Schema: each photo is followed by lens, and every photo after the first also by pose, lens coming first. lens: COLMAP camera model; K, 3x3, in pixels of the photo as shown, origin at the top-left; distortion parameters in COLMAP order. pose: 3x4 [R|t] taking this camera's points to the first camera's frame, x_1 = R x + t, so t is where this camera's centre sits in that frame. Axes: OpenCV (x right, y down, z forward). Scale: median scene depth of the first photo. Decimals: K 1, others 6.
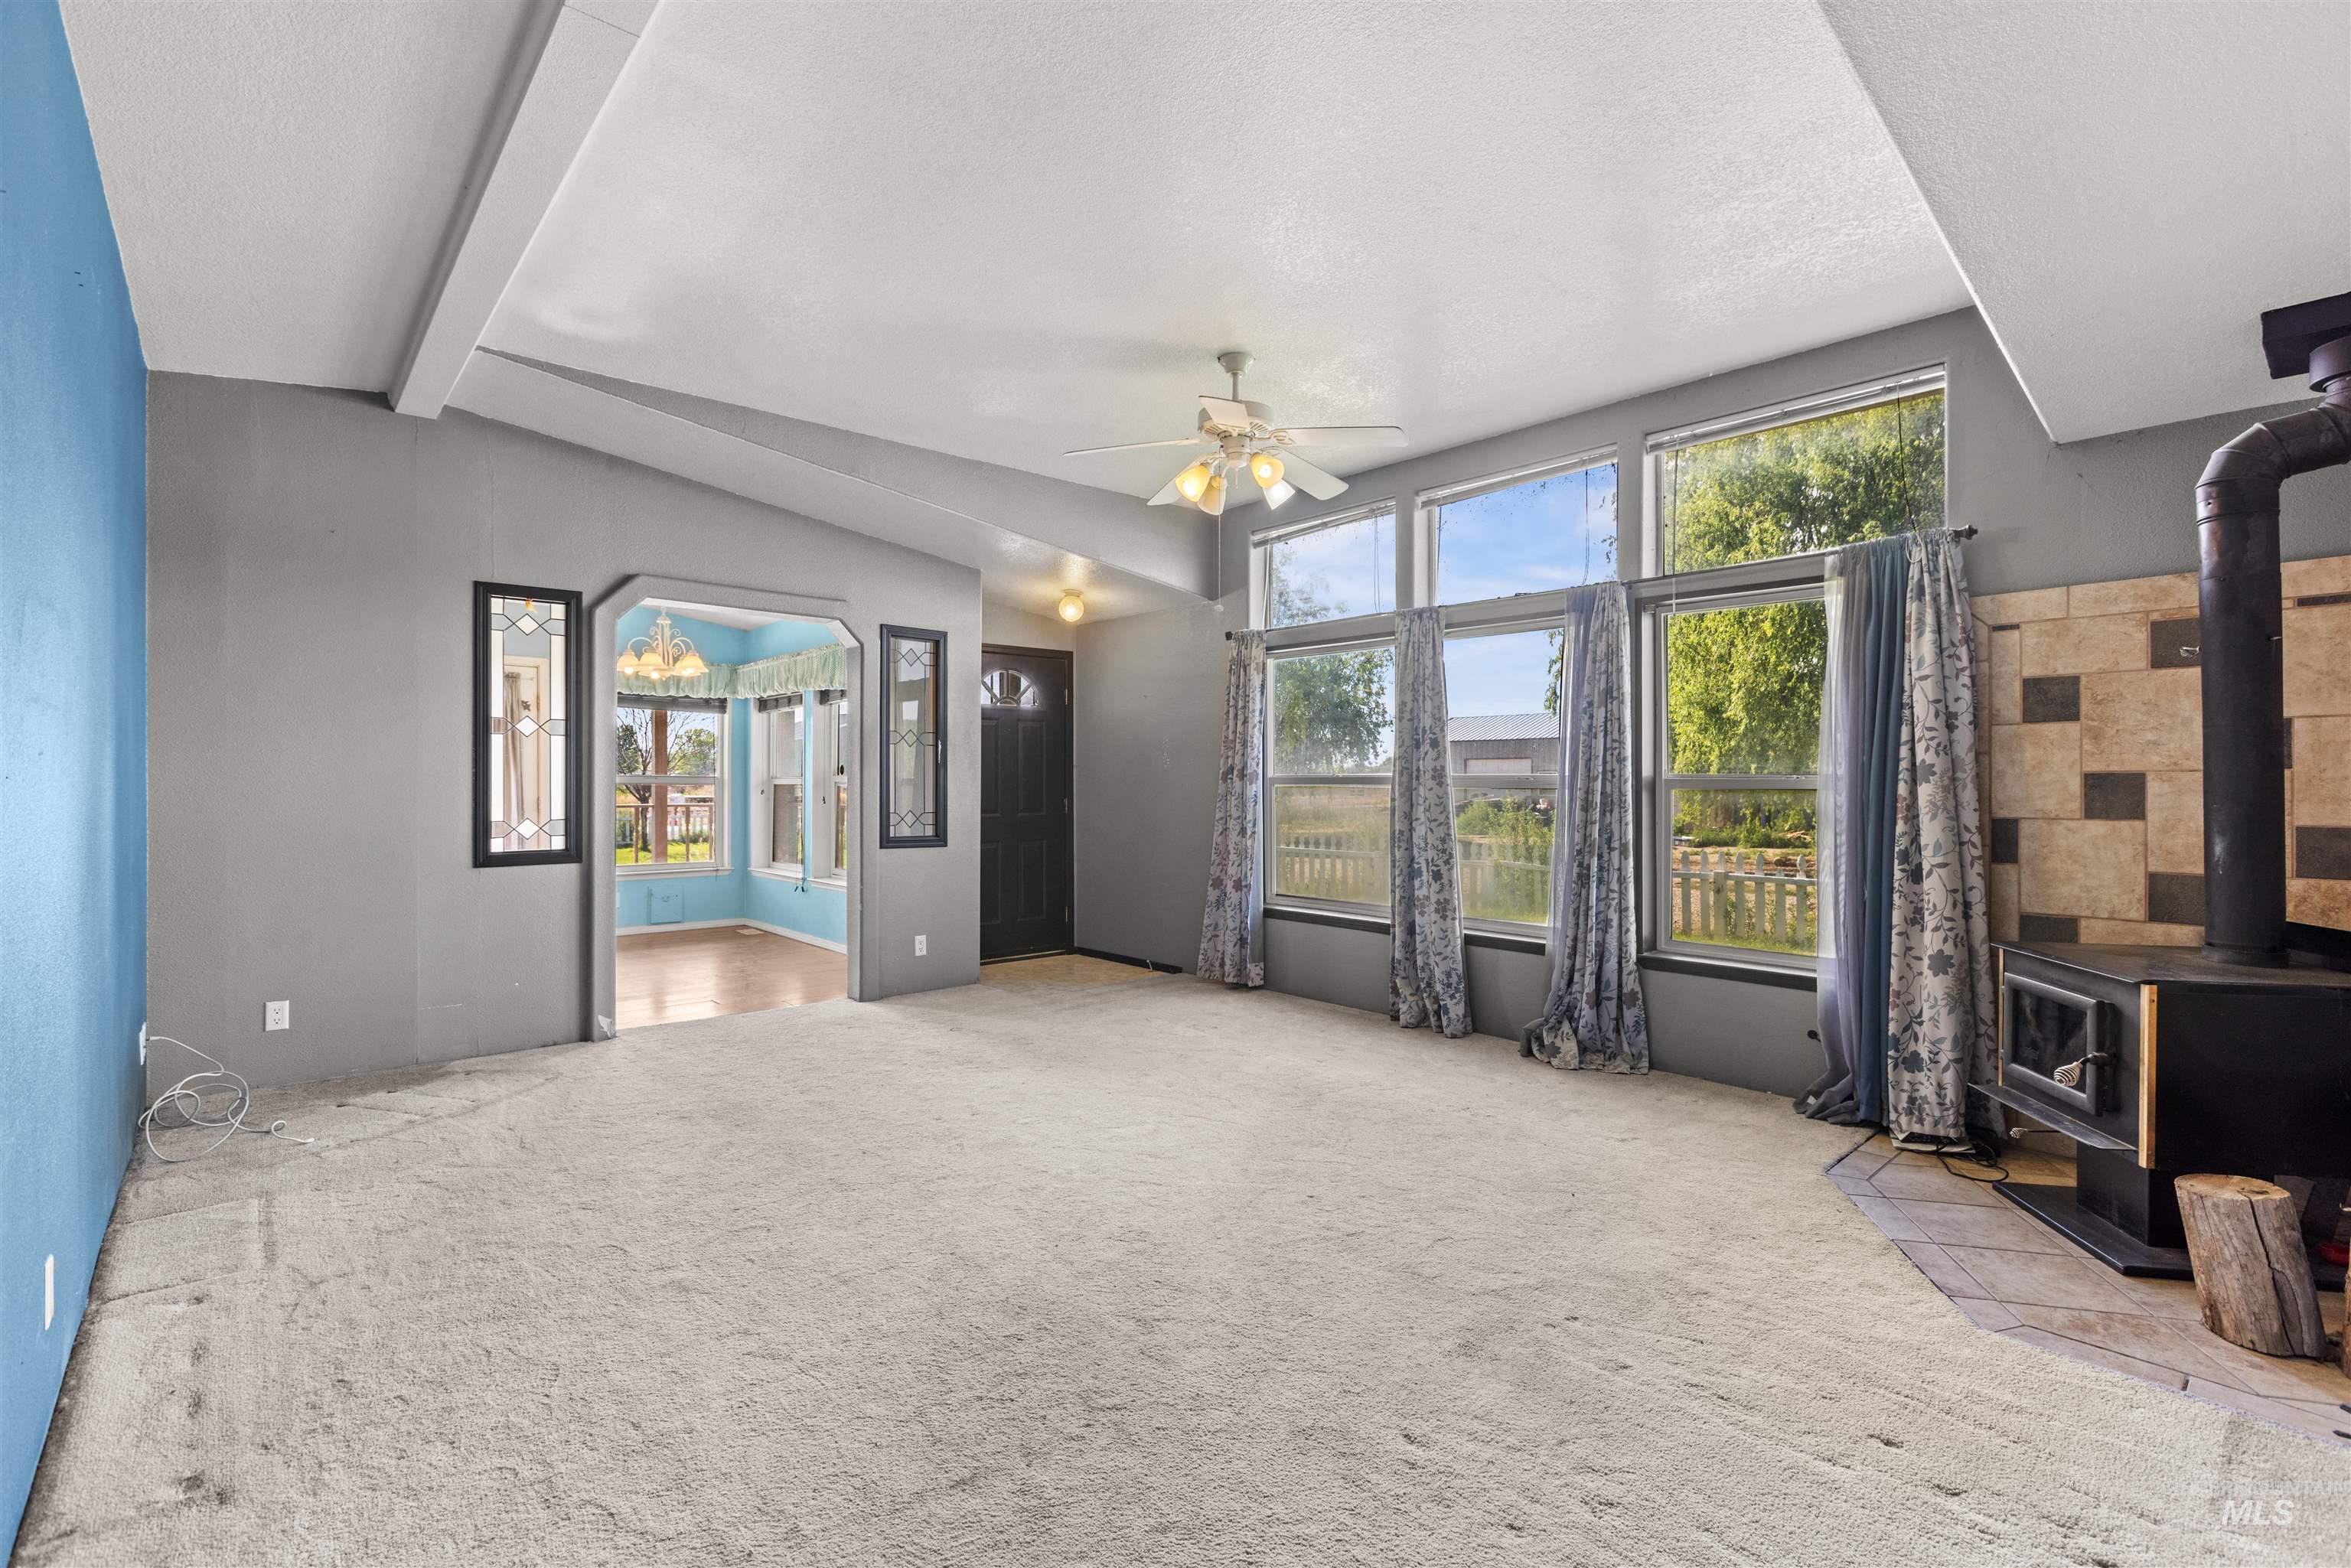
lens RADIAL K [[1070.1, 0, 1211.5], [0, 1070.1, 780.0], [0, 0, 1]] dist [-0.001831, -0.000368]
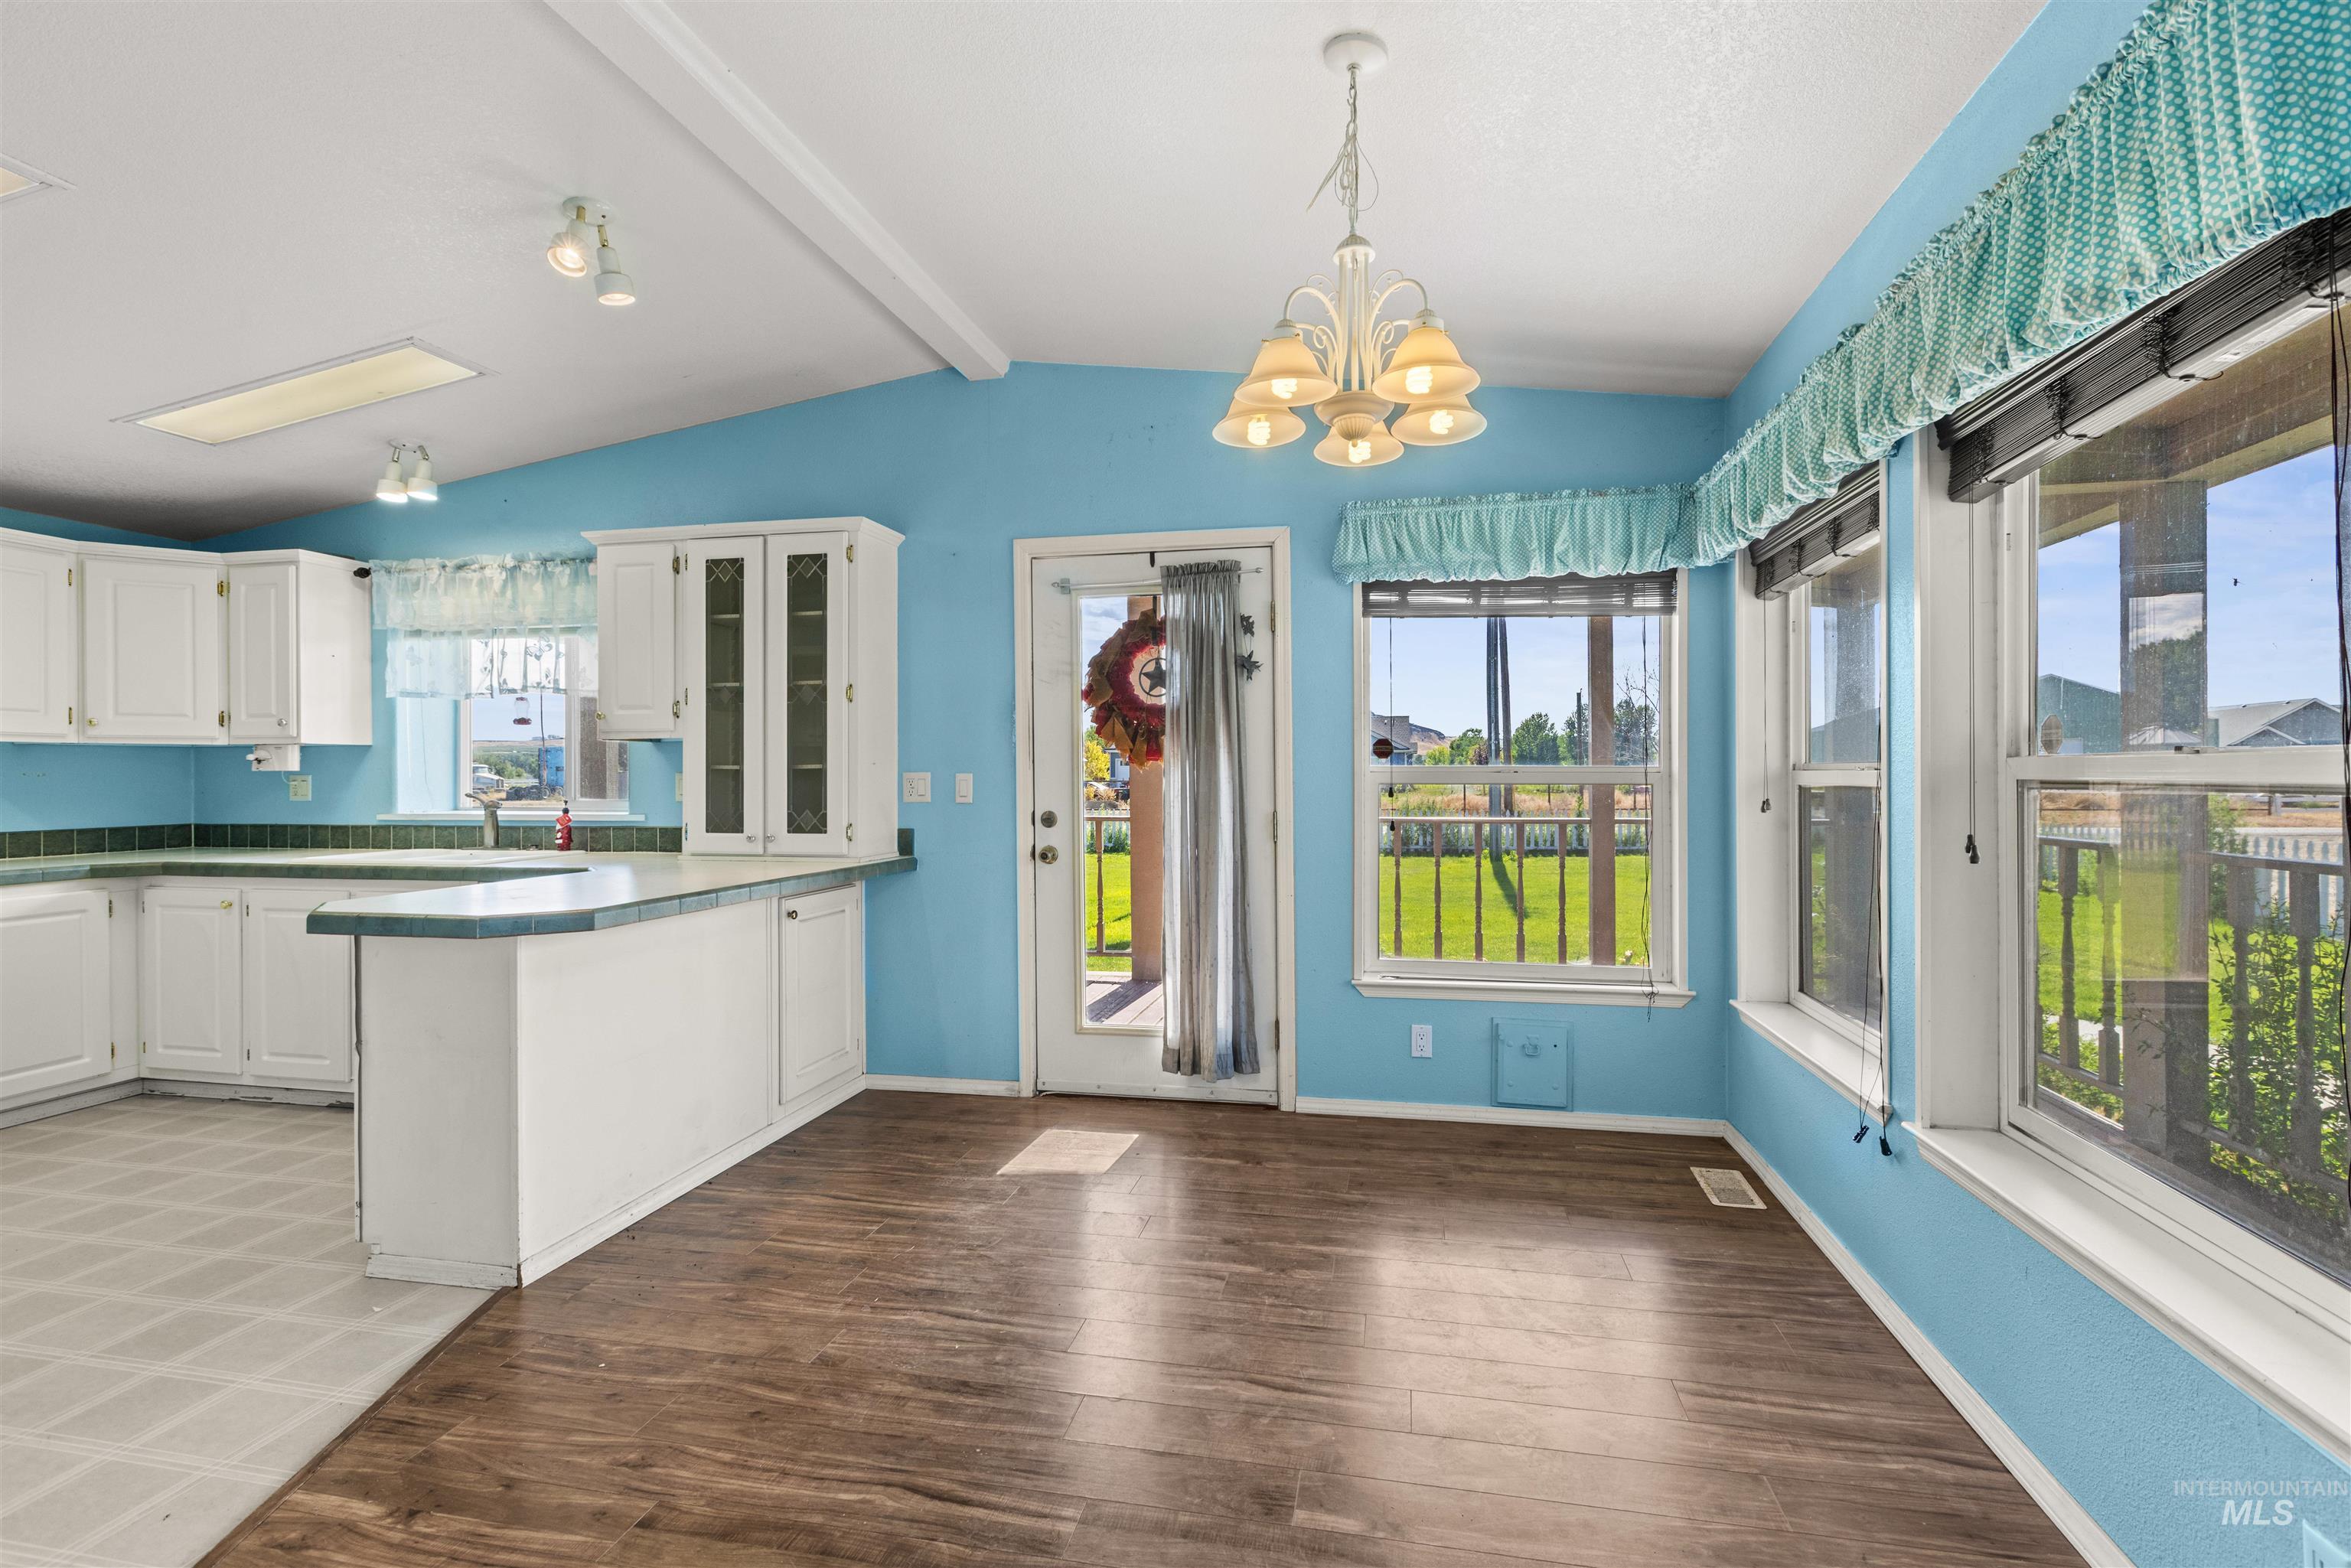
lens RADIAL K [[1082.5, 0, 1157.9], [0, 1082.5, 779.1], [0, 0, 1]] dist [-0.000036, 0.000117]
pose [[0.577448, -0.003640, -0.816419, -0.417295], [0.006385, 0.999980, 0.000058, 0.000410], [0.816402, -0.005246, 0.577460, 1.089638]]
